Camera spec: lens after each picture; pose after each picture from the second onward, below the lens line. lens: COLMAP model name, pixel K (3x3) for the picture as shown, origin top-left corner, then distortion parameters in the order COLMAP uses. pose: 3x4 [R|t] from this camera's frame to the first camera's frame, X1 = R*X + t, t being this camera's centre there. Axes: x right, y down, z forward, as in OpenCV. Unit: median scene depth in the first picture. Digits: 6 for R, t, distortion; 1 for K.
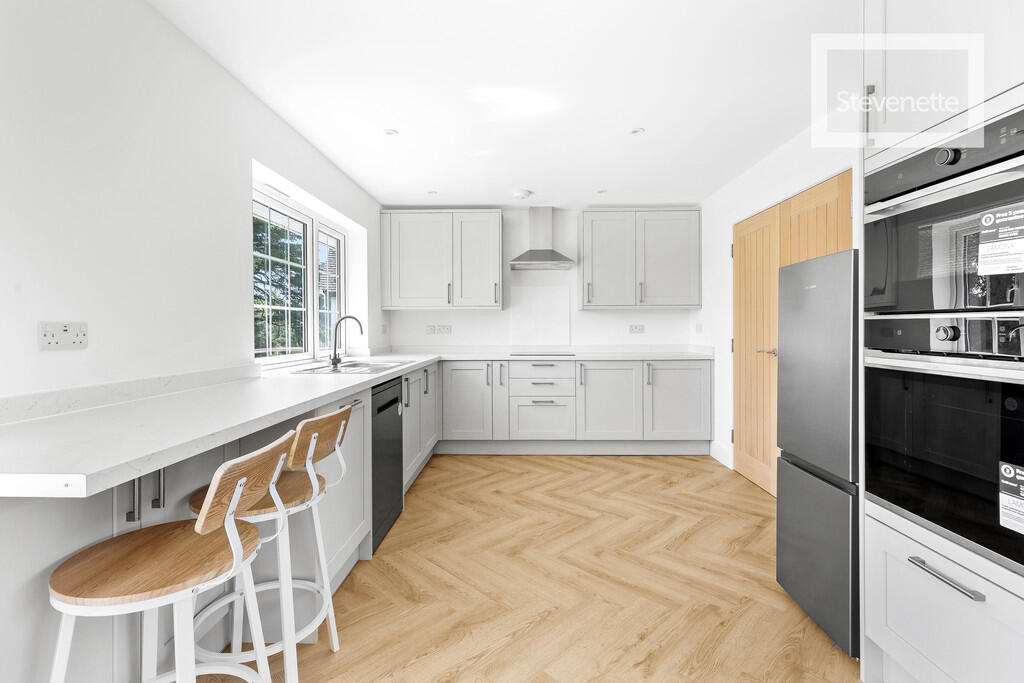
lens RADIAL K [[460.8, 0, 516.0], [0, 460.8, 331.4], [0, 0, 1]] dist [0.001293, -0.000081]
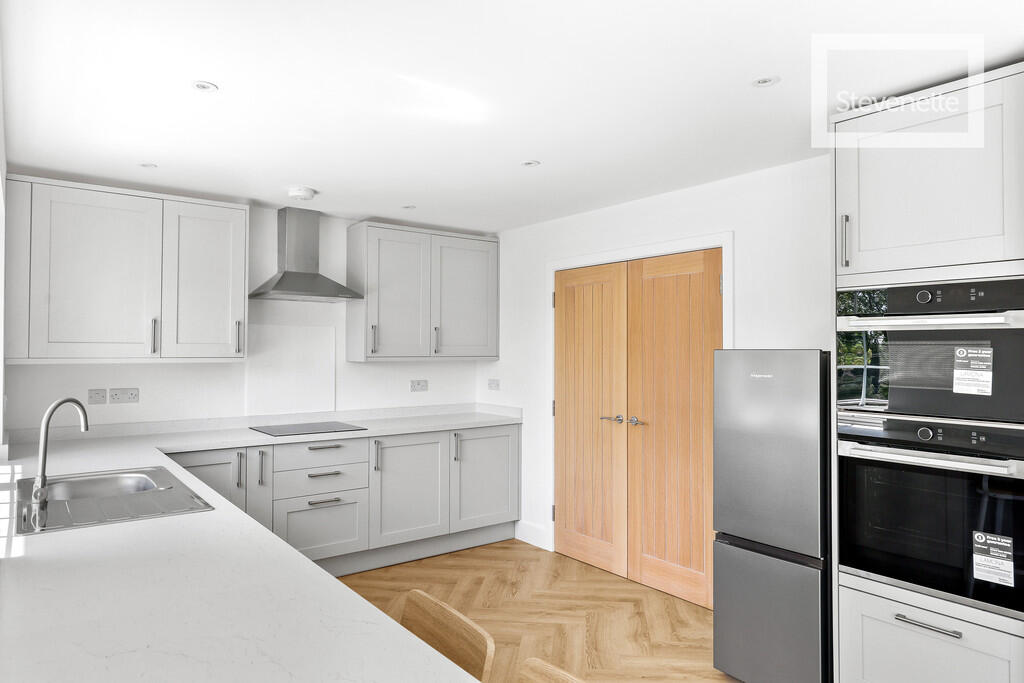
lens RADIAL K [[639.9, 0, 512.0], [0, 639.9, 341.5], [0, 0, 1]] dist [0.000574, -0.000260]
pose [[0.786494, 0.015503, 0.617403, -0.336724], [-0.000461, 0.999699, -0.024515, -0.064844], [-0.617598, 0.018996, 0.786265, 0.095438]]
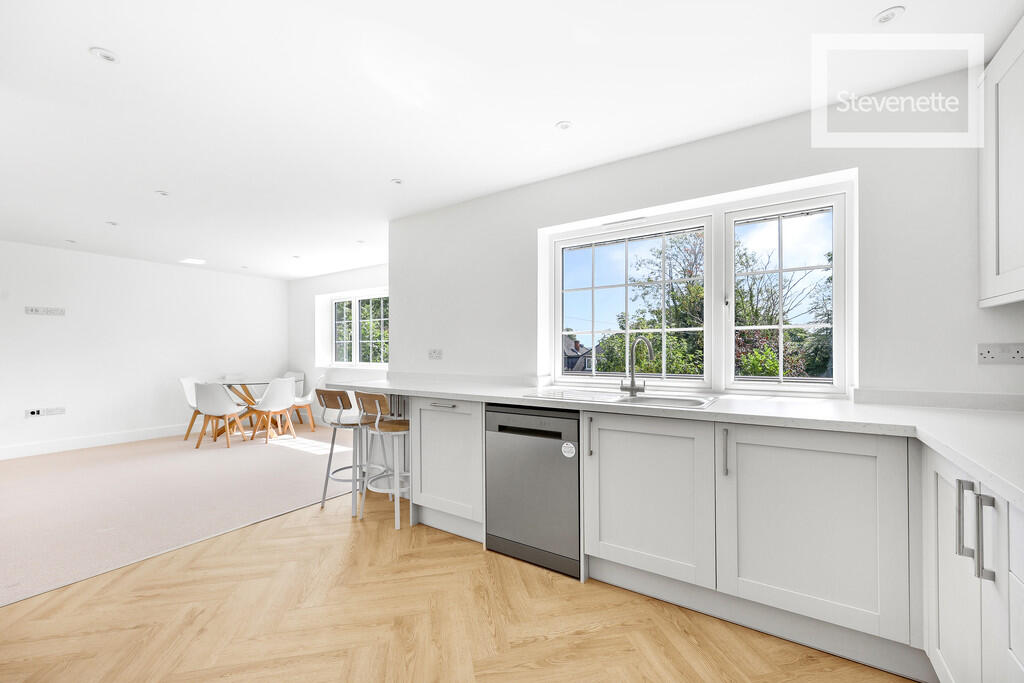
lens RADIAL K [[417.6, 0, 511.6], [0, 417.6, 351.7], [0, 0, 1]] dist [-0.000081, -0.000018]
pose [[-0.539607, 0.010841, -0.841847, 0.324393], [0.000656, 0.999922, 0.012456, -0.012265], [0.841917, 0.006169, -0.539572, 0.989575]]
